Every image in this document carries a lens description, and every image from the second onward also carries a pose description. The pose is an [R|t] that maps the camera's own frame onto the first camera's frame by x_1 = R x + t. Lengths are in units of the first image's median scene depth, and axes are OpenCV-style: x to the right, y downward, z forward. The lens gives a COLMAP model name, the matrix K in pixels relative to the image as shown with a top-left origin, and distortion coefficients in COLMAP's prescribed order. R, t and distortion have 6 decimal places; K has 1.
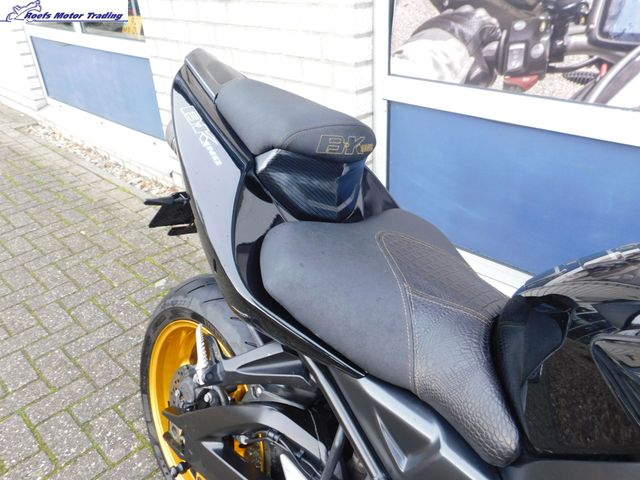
lens RADIAL K [[517.6, 0, 320.3], [0, 517.6, 238.7], [0, 0, 1]] dist [-0.010951, 0.024048]
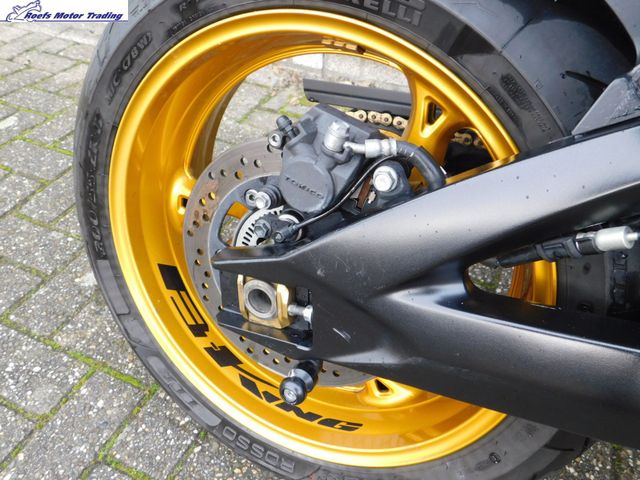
lens RADIAL K [[517.6, 0, 320.3], [0, 517.6, 238.7], [0, 0, 1]] dist [-0.010951, 0.024048]
pose [[0.938626, -0.179648, 0.294462, -0.263467], [0.113341, 0.966898, 0.228610, 0.182743], [-0.325784, -0.181205, 0.927917, 0.474126]]
